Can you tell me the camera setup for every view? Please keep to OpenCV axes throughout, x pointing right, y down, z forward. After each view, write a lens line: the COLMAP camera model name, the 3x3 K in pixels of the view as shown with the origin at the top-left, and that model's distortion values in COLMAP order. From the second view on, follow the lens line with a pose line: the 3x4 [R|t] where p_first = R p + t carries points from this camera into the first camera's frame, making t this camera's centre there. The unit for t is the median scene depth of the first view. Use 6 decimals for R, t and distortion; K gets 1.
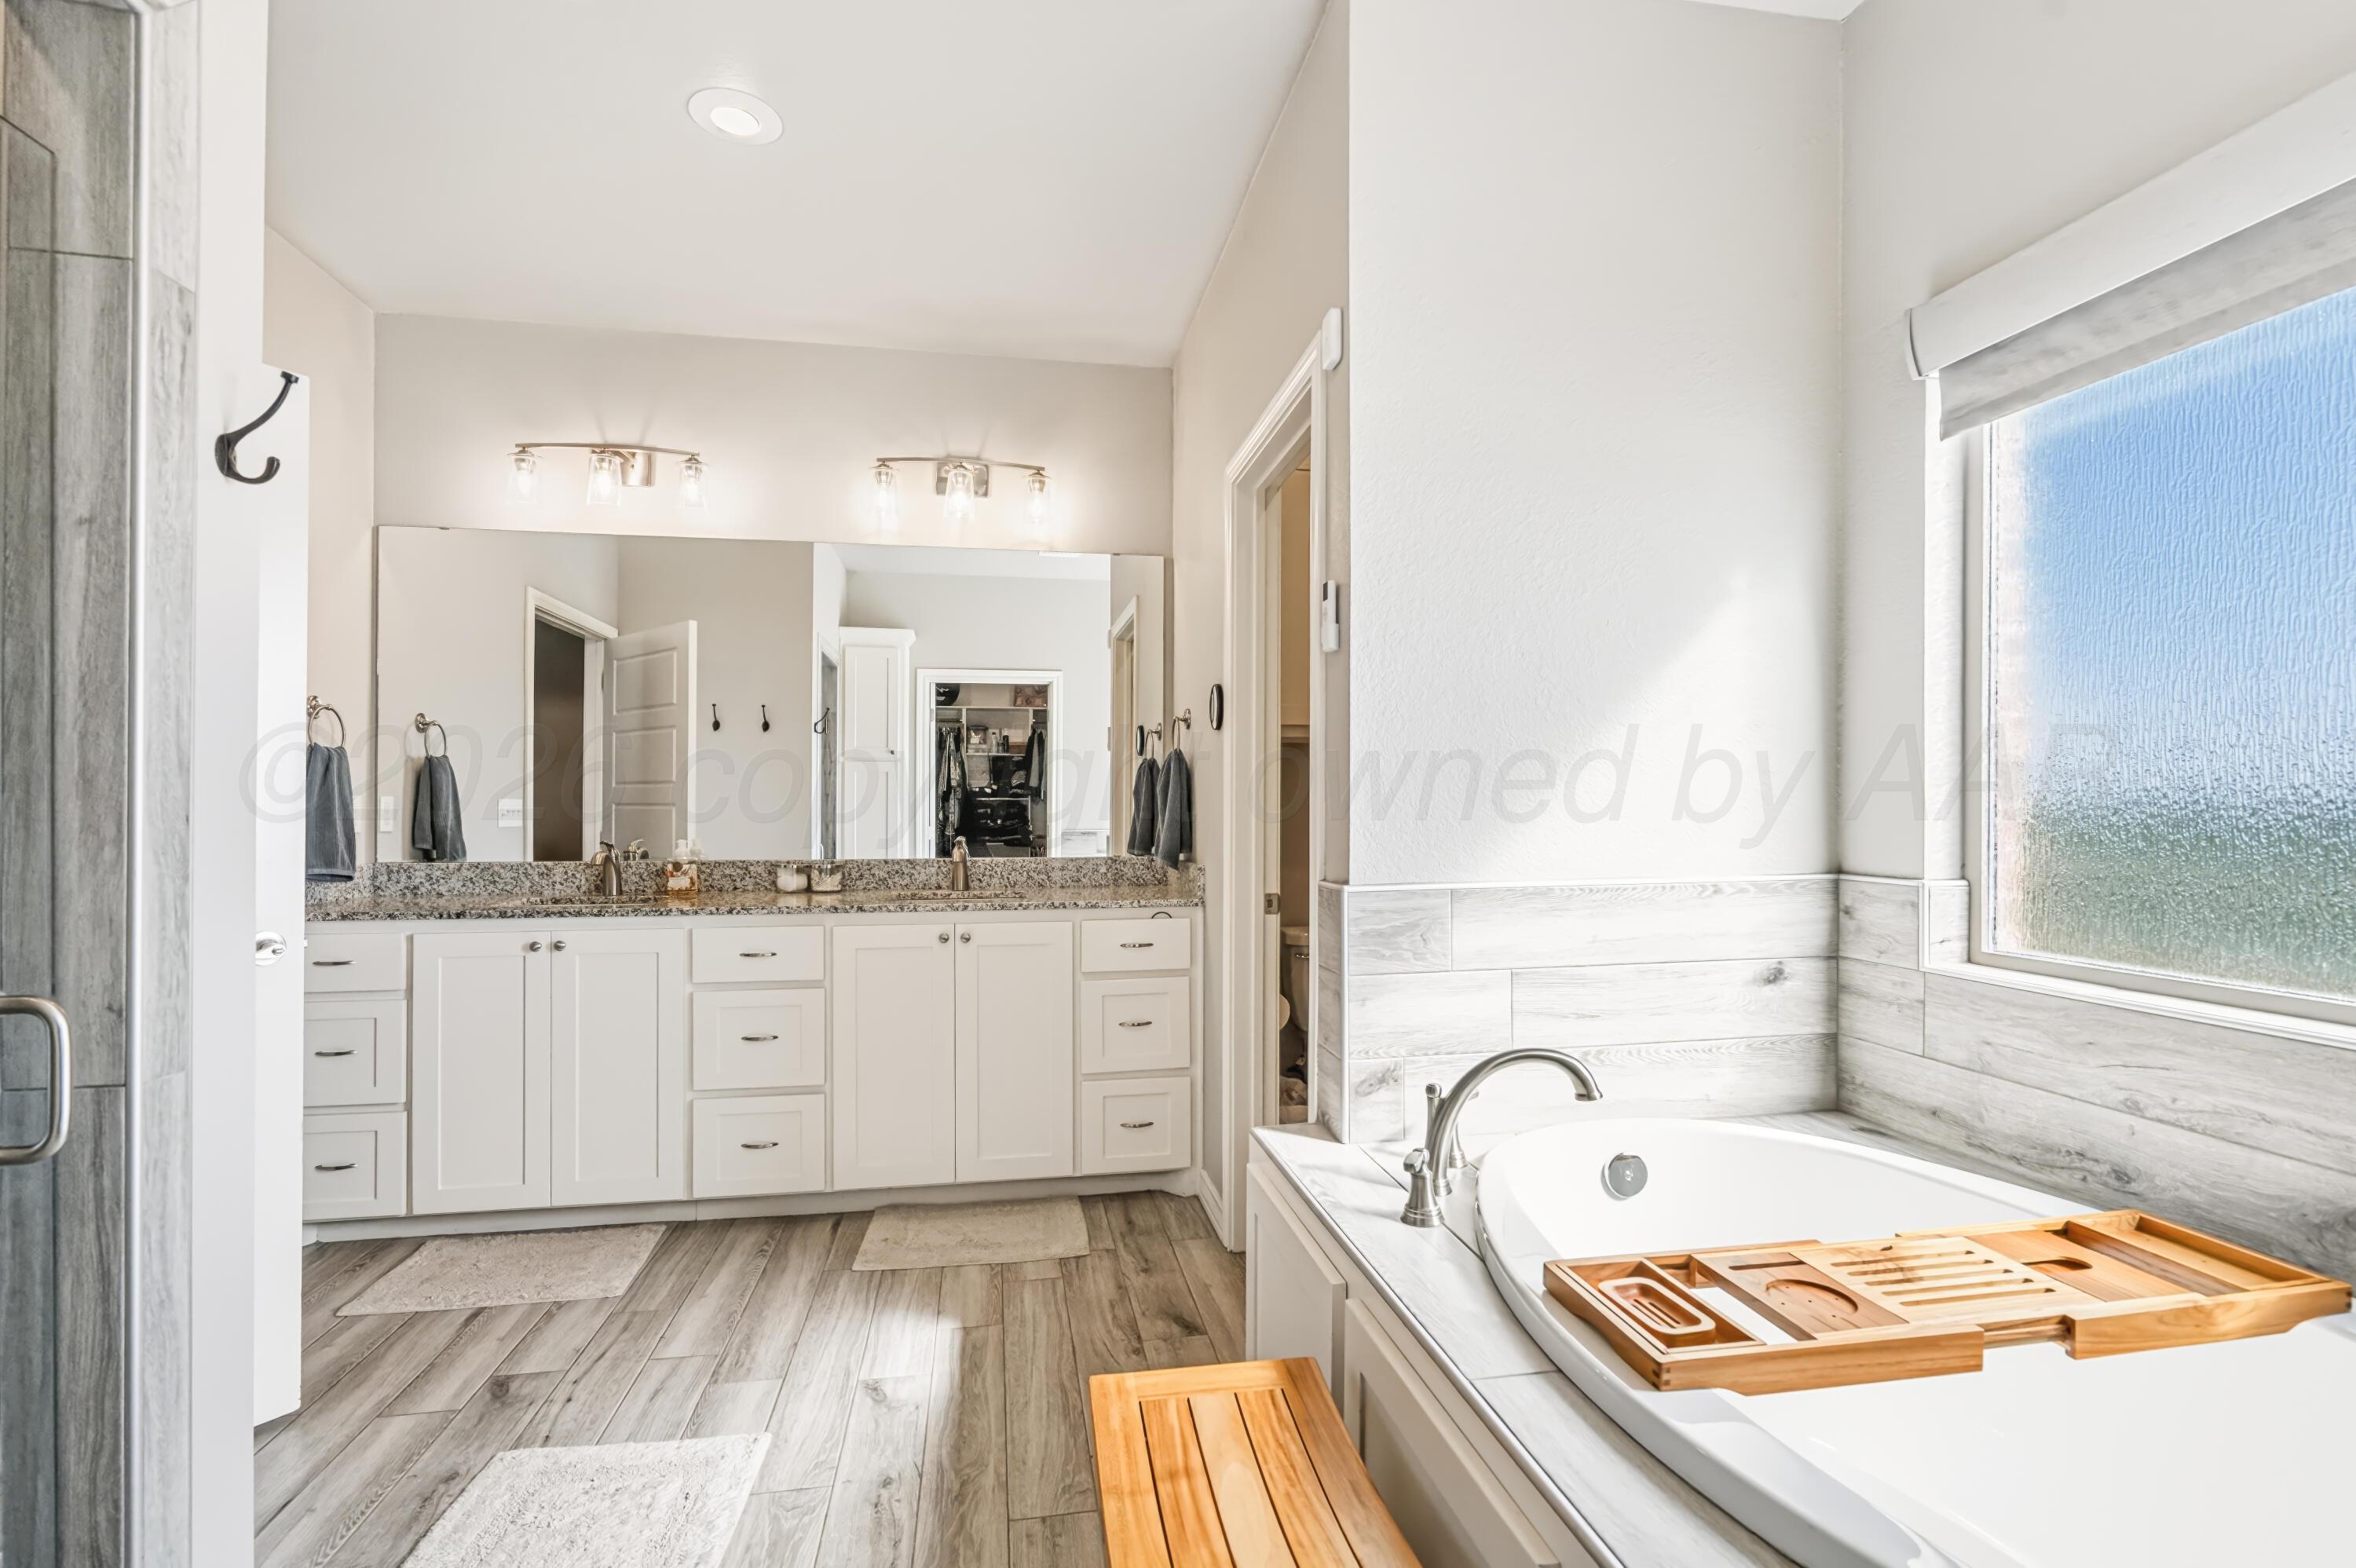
lens RADIAL K [[1078.8, 0, 1182.5], [0, 1078.8, 795.7], [0, 0, 1]] dist [-0.006398, 0.004911]
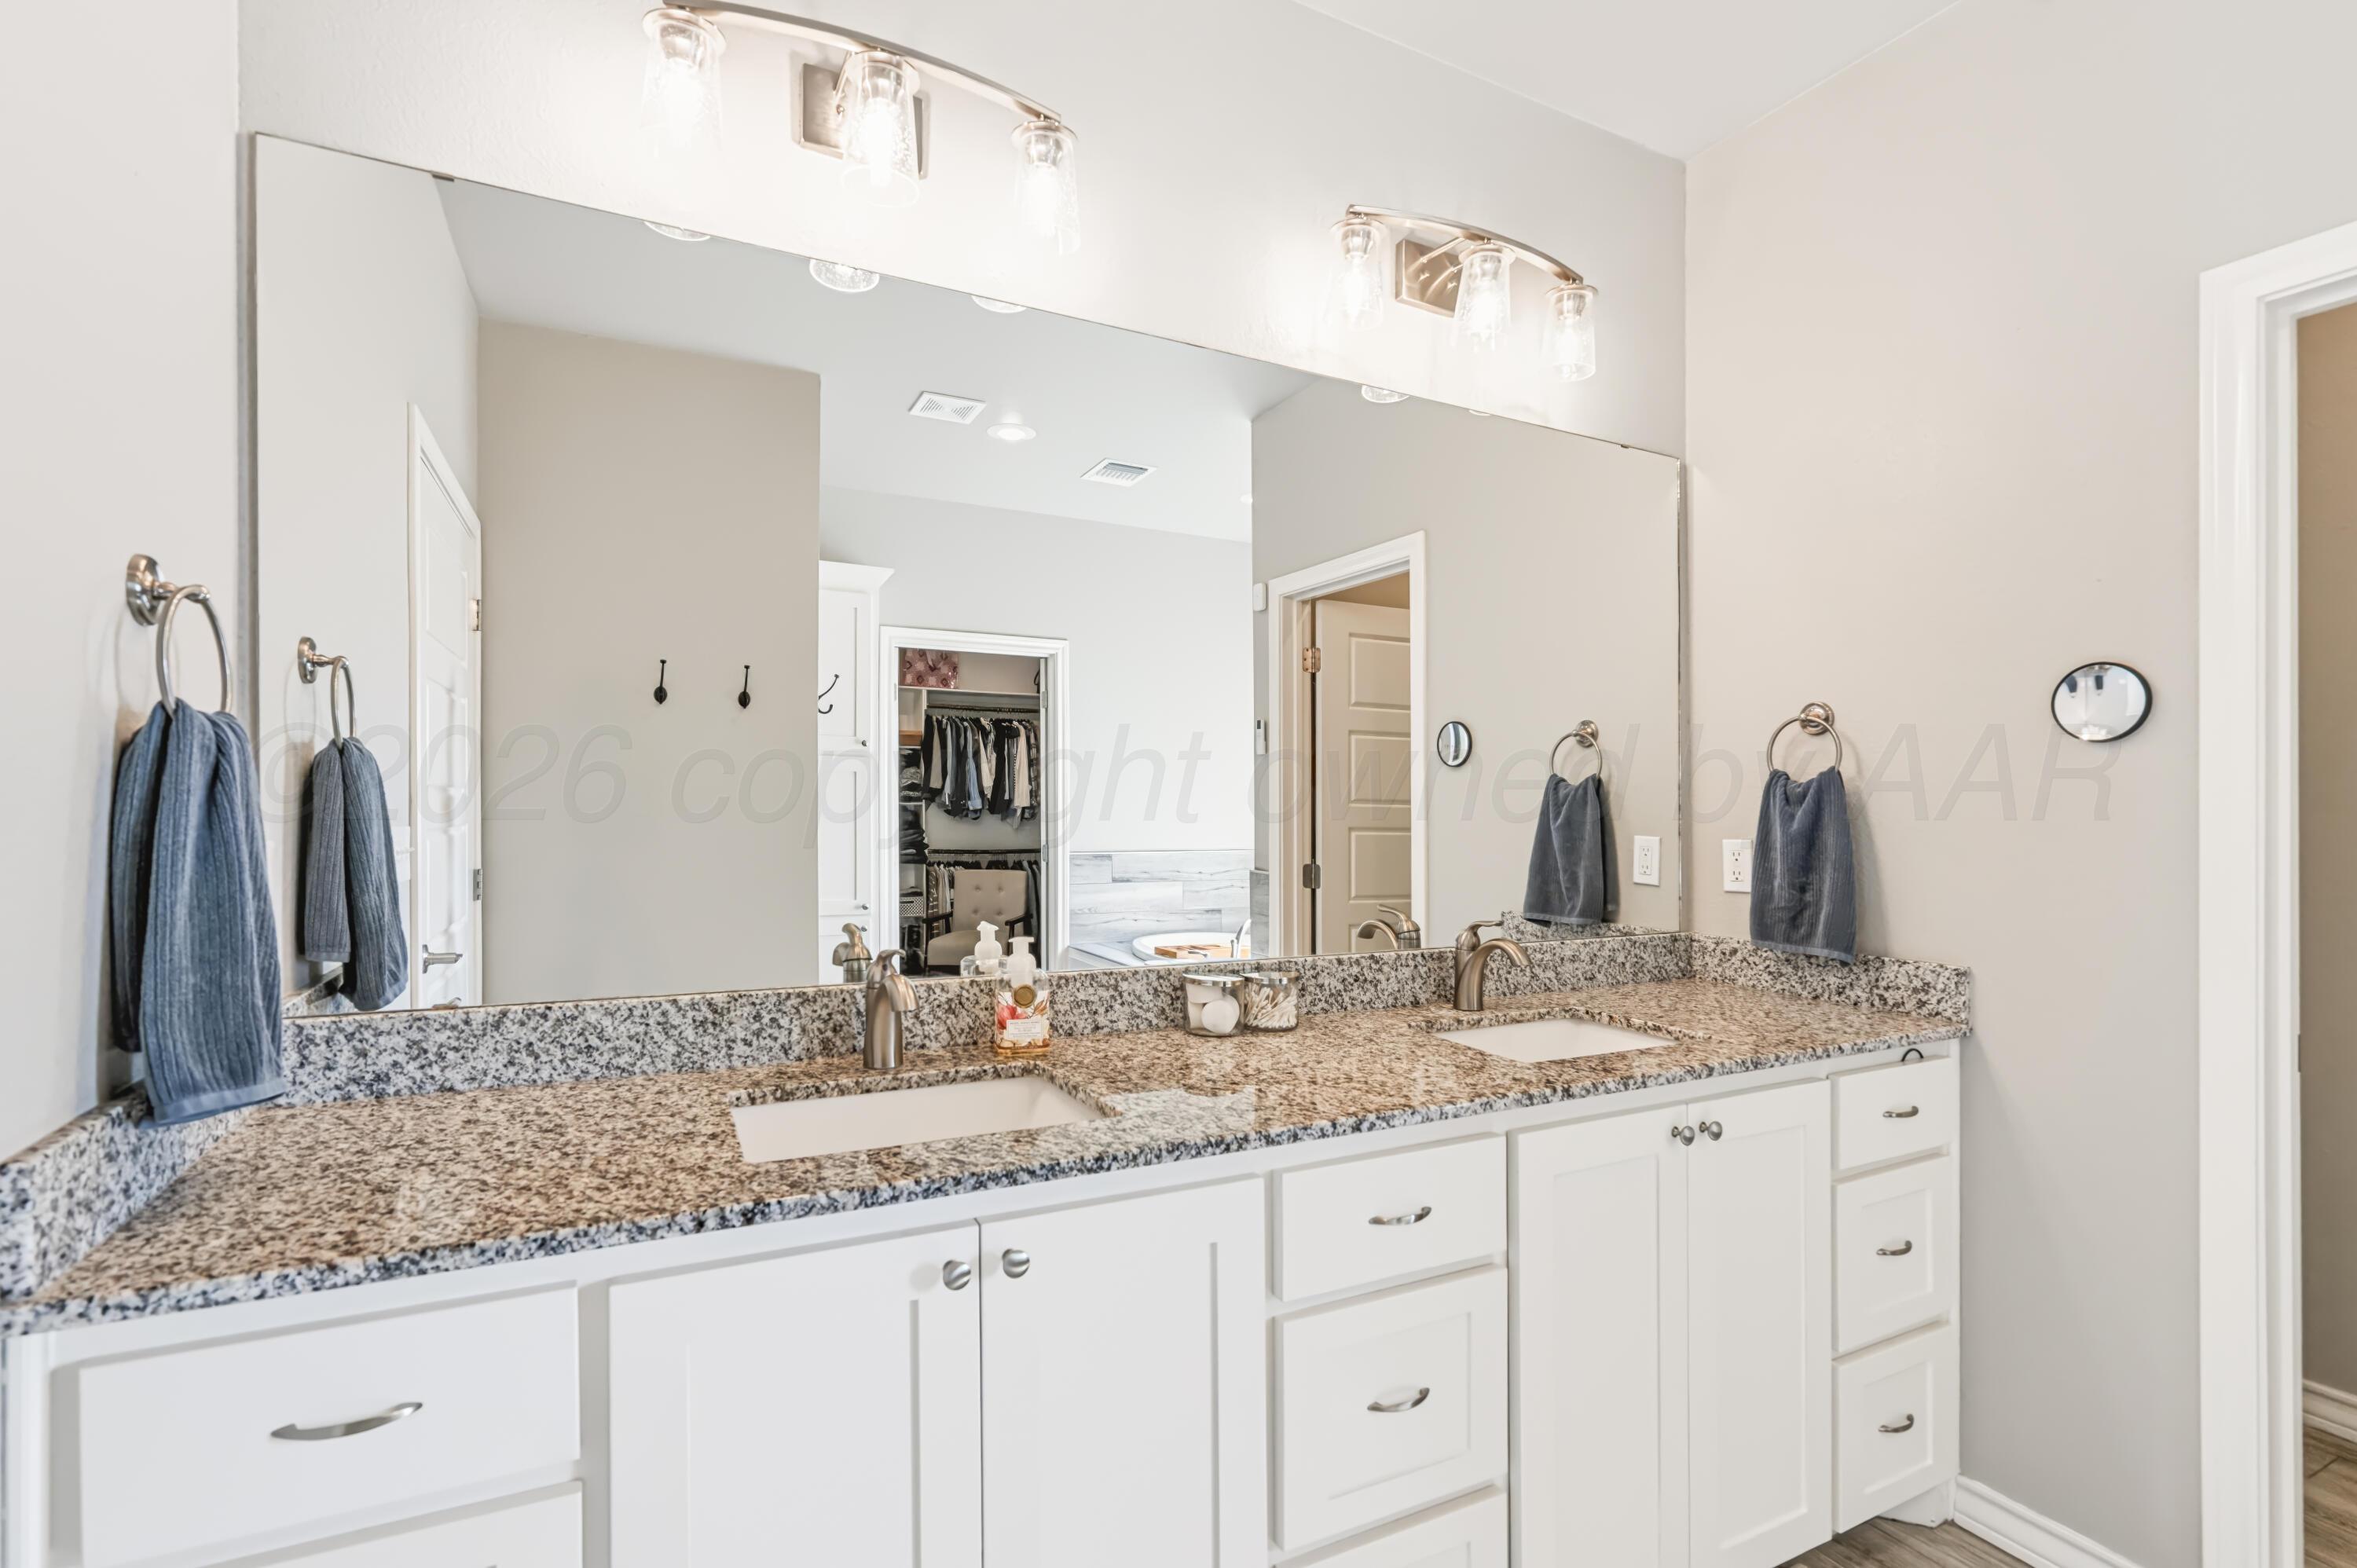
lens RADIAL K [[1079.3, 0, 1155.6], [0, 1079.3, 815.7], [0, 0, 1]] dist [-0.006398, 0.004911]
pose [[0.955835, 0.008977, 0.293766, -0.548514], [-0.016201, 0.999623, 0.022167, -0.023278], [-0.293456, -0.025947, 0.955620, 0.533805]]
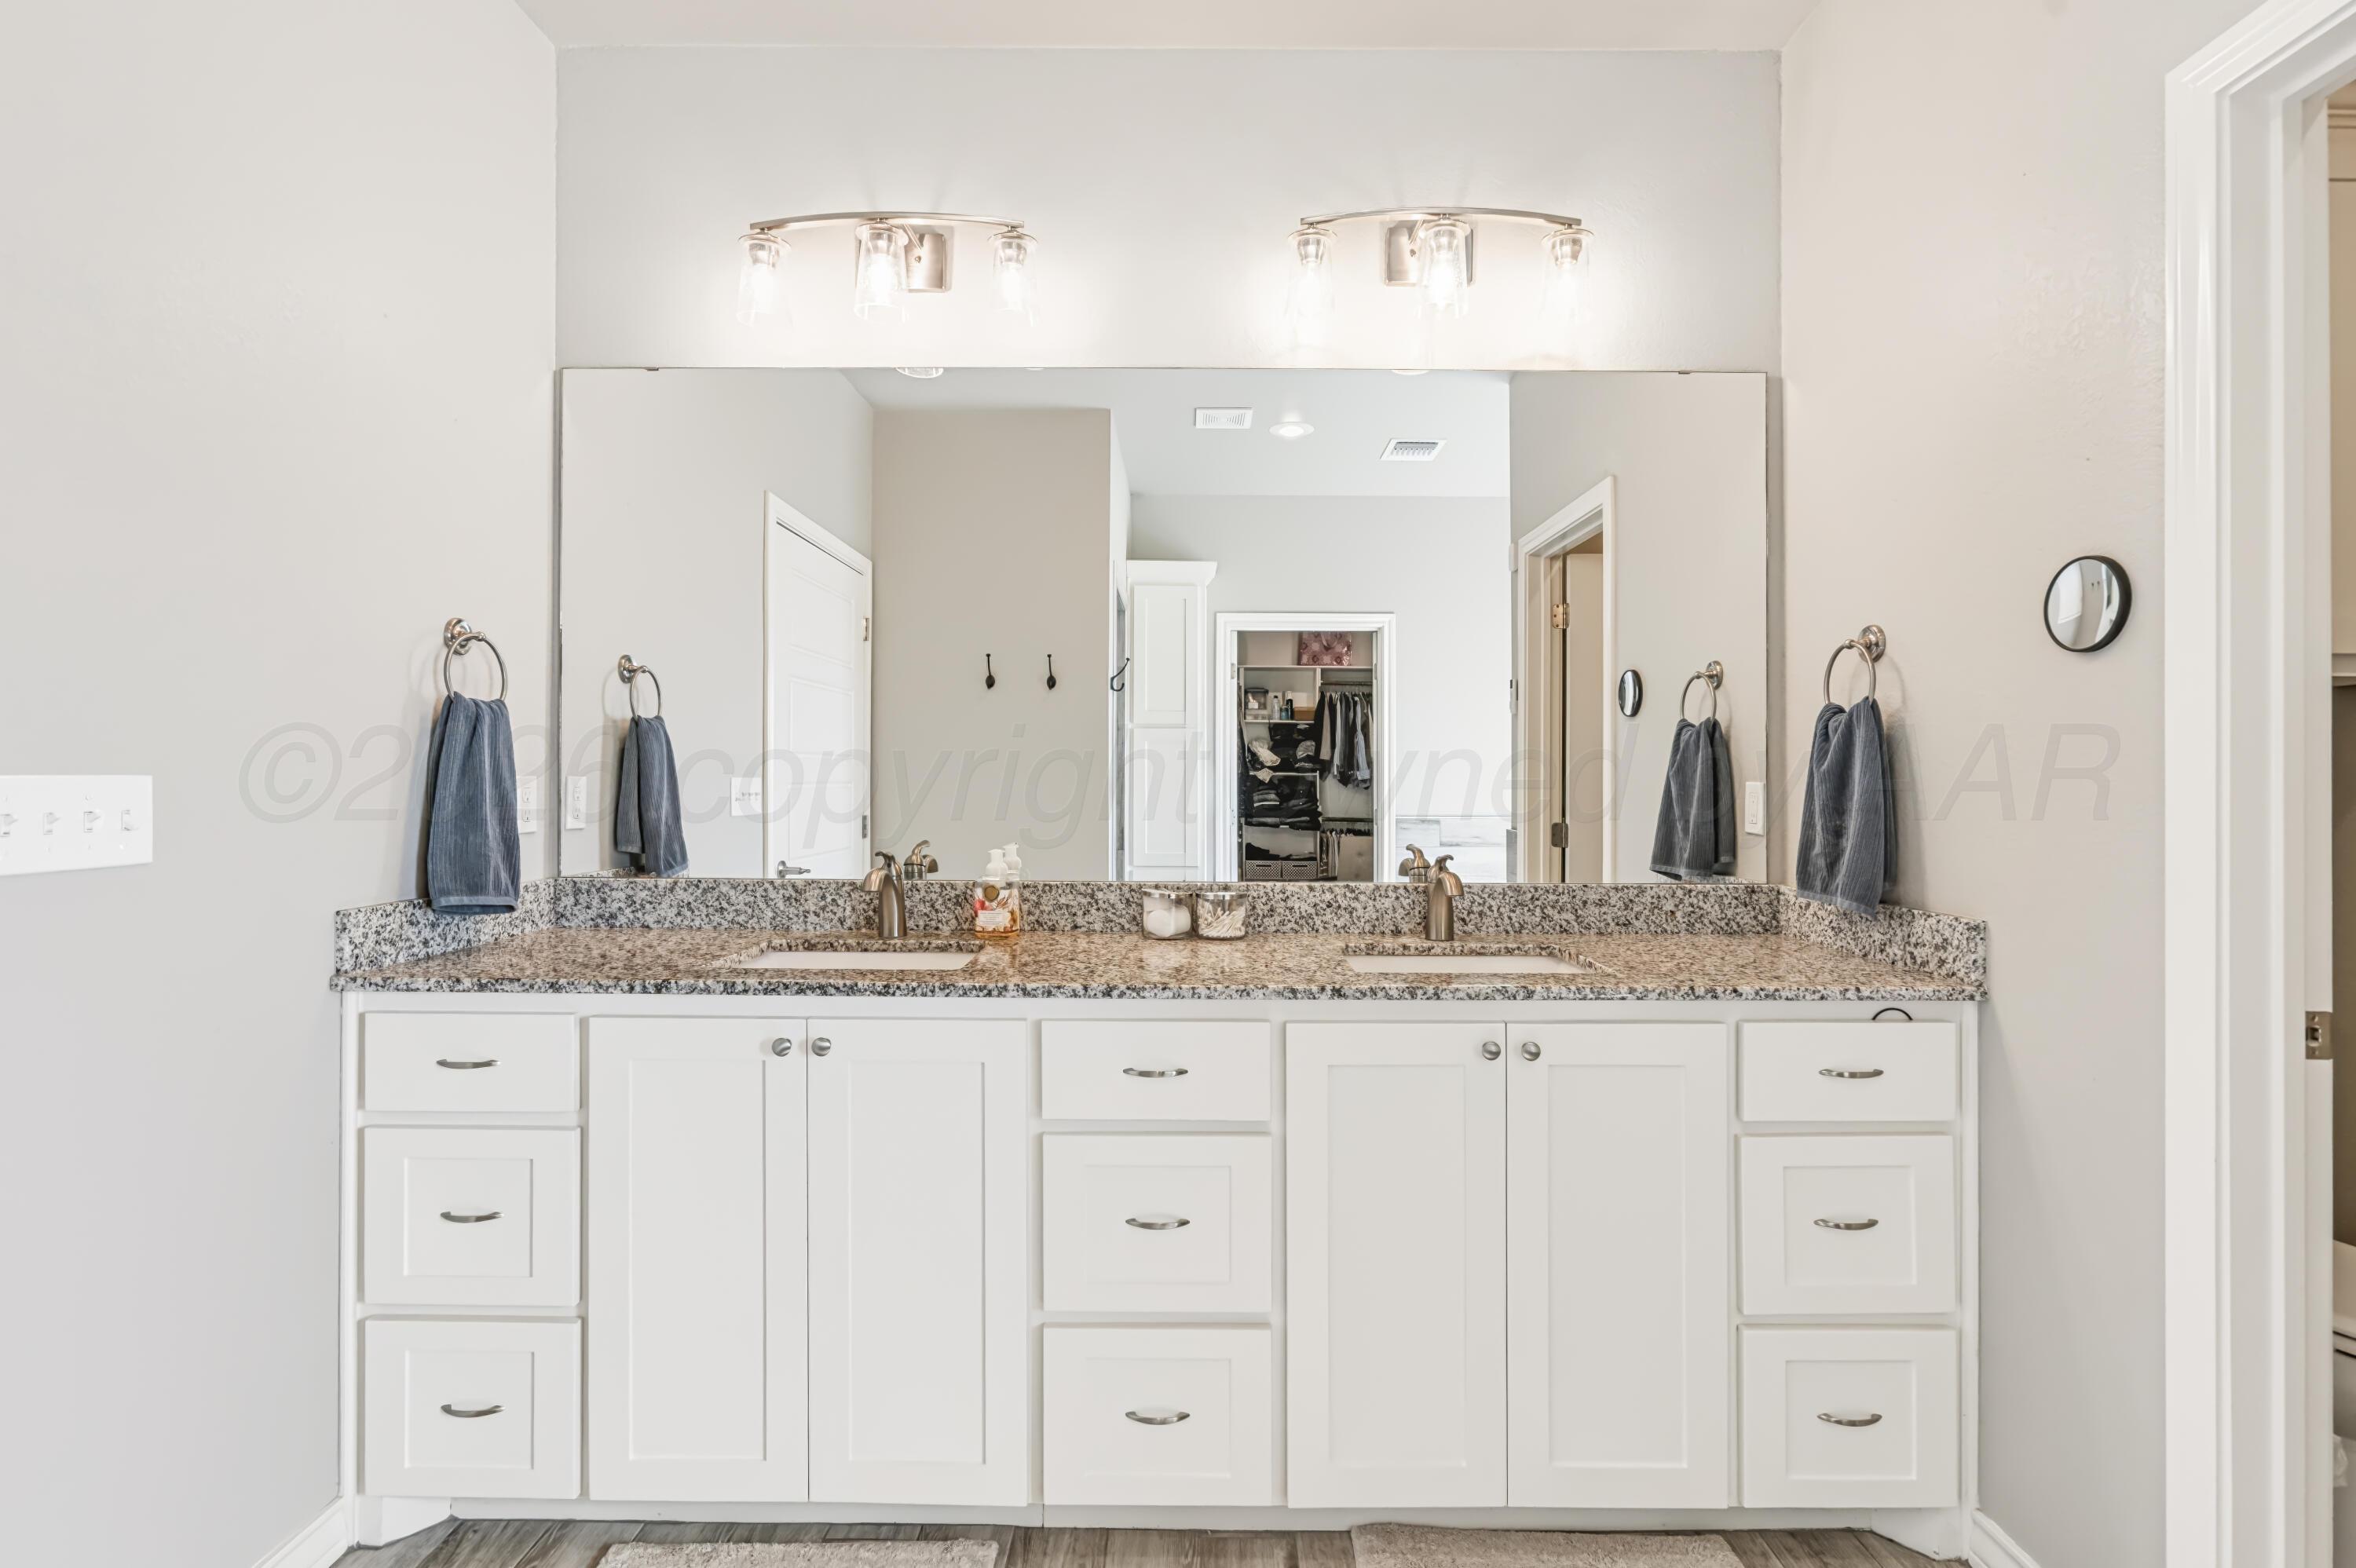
lens RADIAL K [[1078.8, 0, 1189.7], [0, 1078.8, 784.1], [0, 0, 1]] dist [-0.006398, 0.004911]
pose [[0.985067, 0.006348, -0.172053, -0.248683], [-0.003678, 0.999868, 0.015834, -0.006754], [0.172130, -0.014965, 0.984960, 0.407628]]
